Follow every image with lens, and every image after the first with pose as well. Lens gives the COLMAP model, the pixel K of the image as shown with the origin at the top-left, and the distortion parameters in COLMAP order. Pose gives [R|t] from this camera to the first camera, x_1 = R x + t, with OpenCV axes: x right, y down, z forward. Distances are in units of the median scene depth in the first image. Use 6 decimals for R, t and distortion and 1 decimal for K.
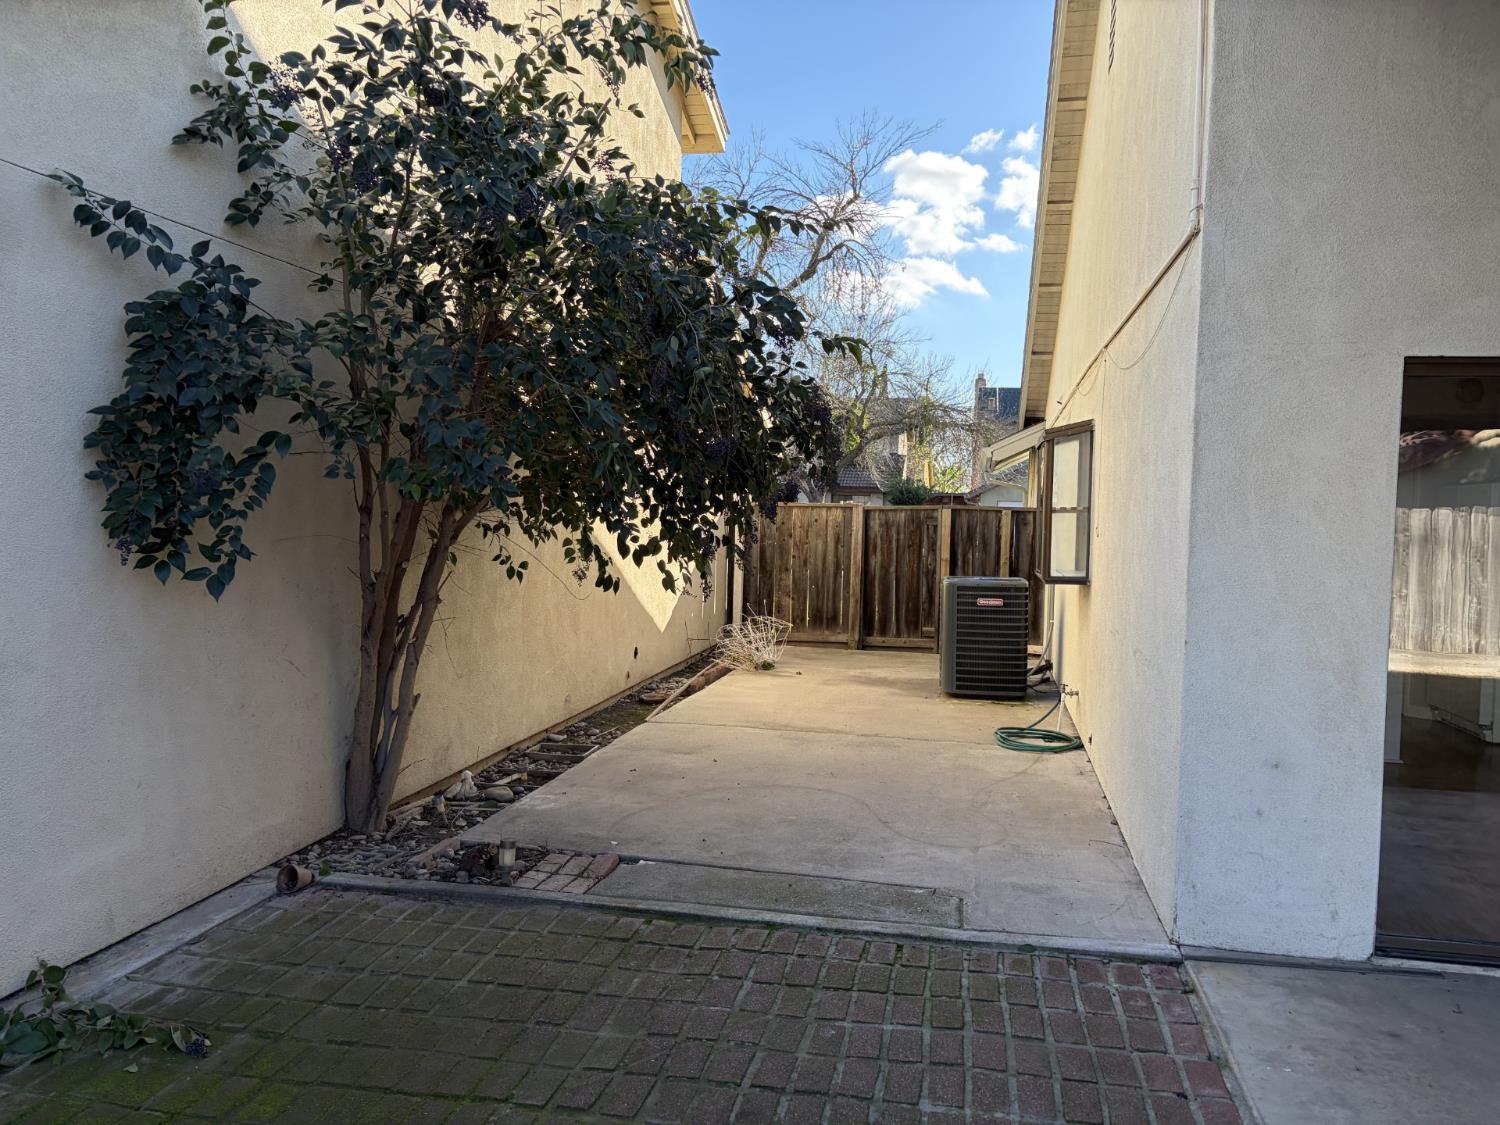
lens RADIAL K [[1151.7, 0, 750.4], [0, 1151.7, 555.9], [0, 0, 1]] dist [0.036713, -0.005664]
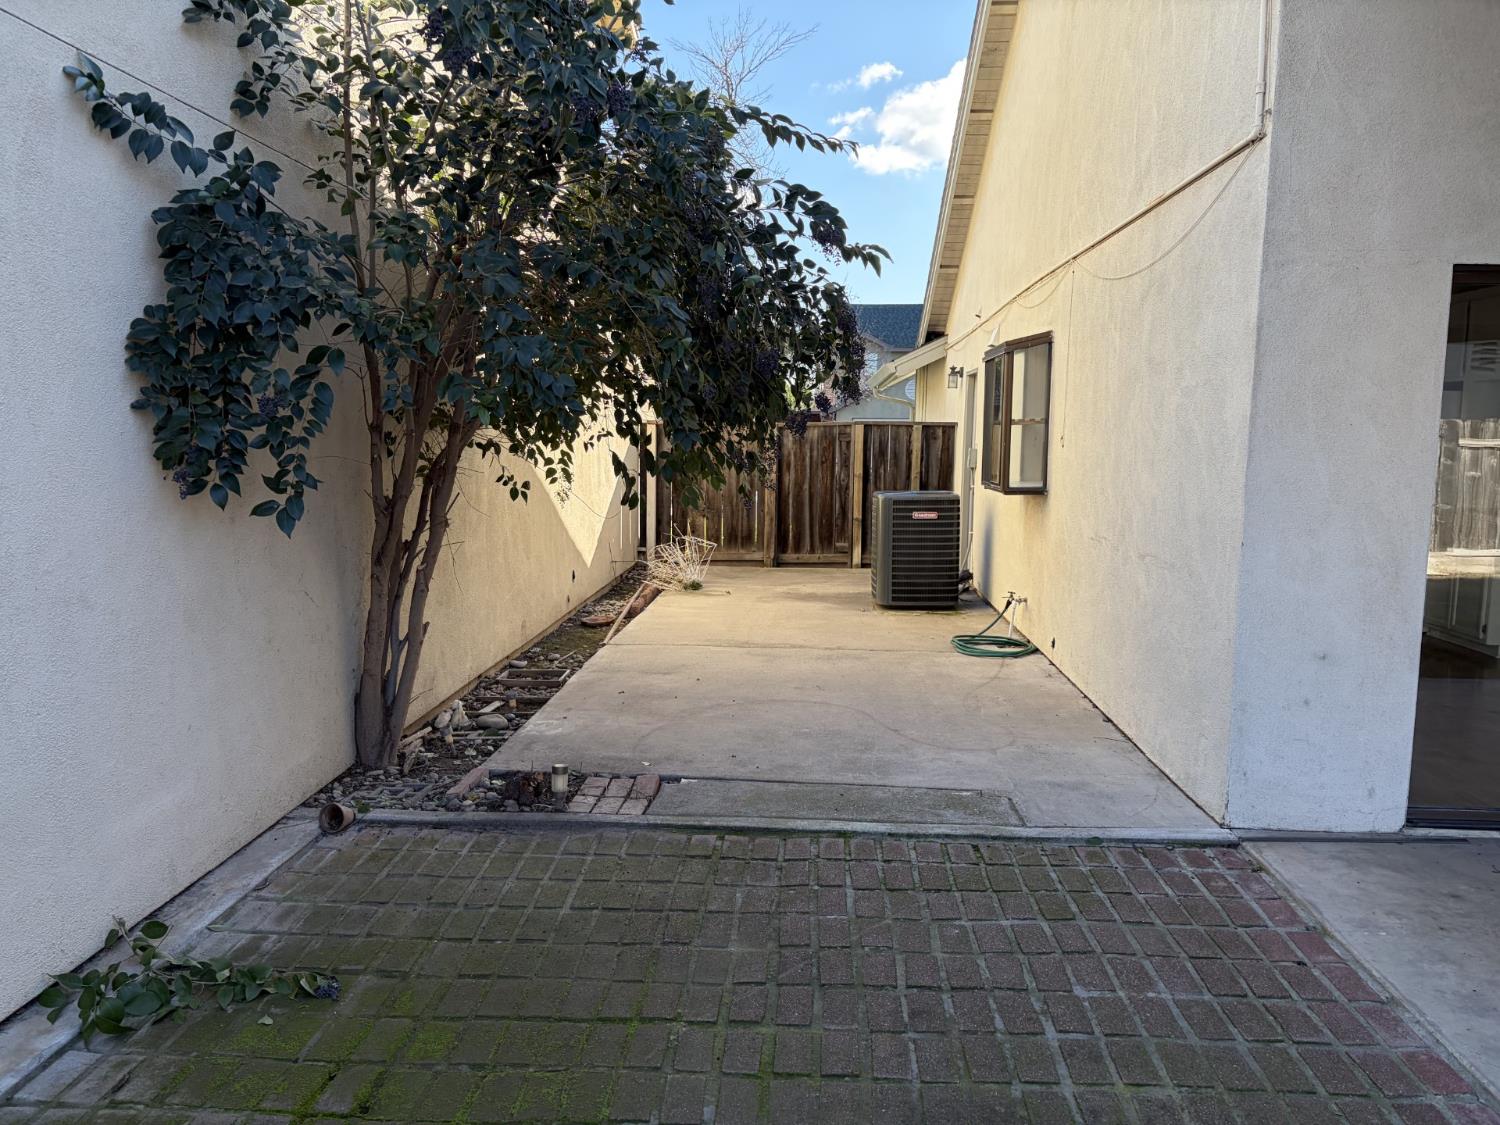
lens RADIAL K [[1150.5, 0, 750.0], [0, 1150.5, 562.5], [0, 0, 1]] dist [0.067804, -0.055909]
pose [[0.990323, -0.029636, 0.135582, -0.180465], [0.019468, 0.996939, 0.075719, 0.003383], [-0.137411, -0.072347, 0.987869, 0.025109]]
